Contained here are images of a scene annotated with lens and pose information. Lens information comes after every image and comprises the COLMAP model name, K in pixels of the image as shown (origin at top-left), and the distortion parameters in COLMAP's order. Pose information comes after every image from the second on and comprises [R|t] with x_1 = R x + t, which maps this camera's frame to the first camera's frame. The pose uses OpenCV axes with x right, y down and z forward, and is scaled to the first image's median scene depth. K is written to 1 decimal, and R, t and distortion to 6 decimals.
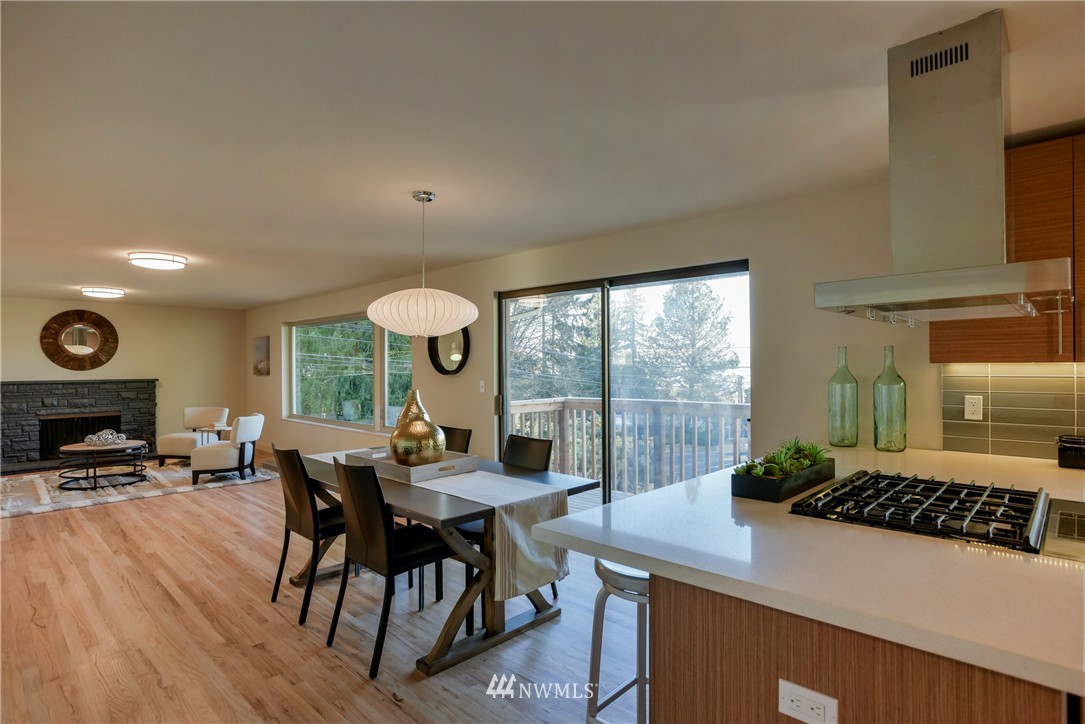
lens RADIAL K [[565.3, 0, 543.1], [0, 565.3, 367.2], [0, 0, 1]] dist [-0.022909, 0.012976]
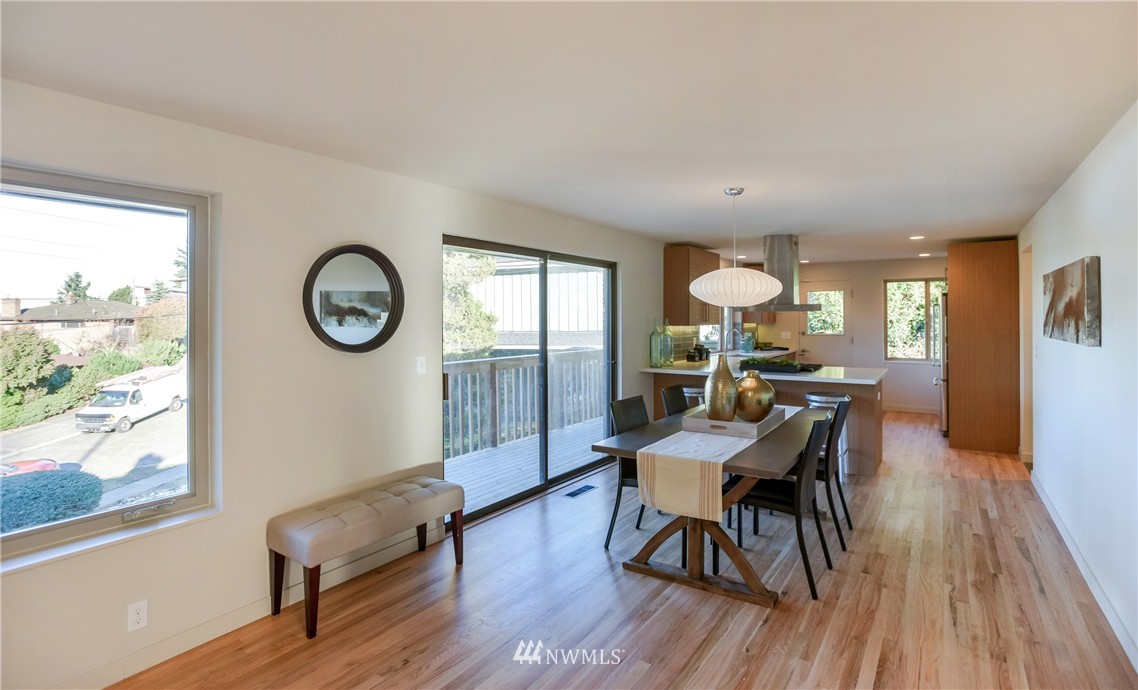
lens RADIAL K [[558.0, 0, 577.3], [0, 558.0, 313.0], [0, 0, 1]] dist [-0.033335, 0.012443]
pose [[-0.184378, 0.016269, 0.982721, -1.219674], [0.009125, 0.999848, -0.014841, -0.023021], [-0.982813, 0.006231, -0.184498, 1.434142]]
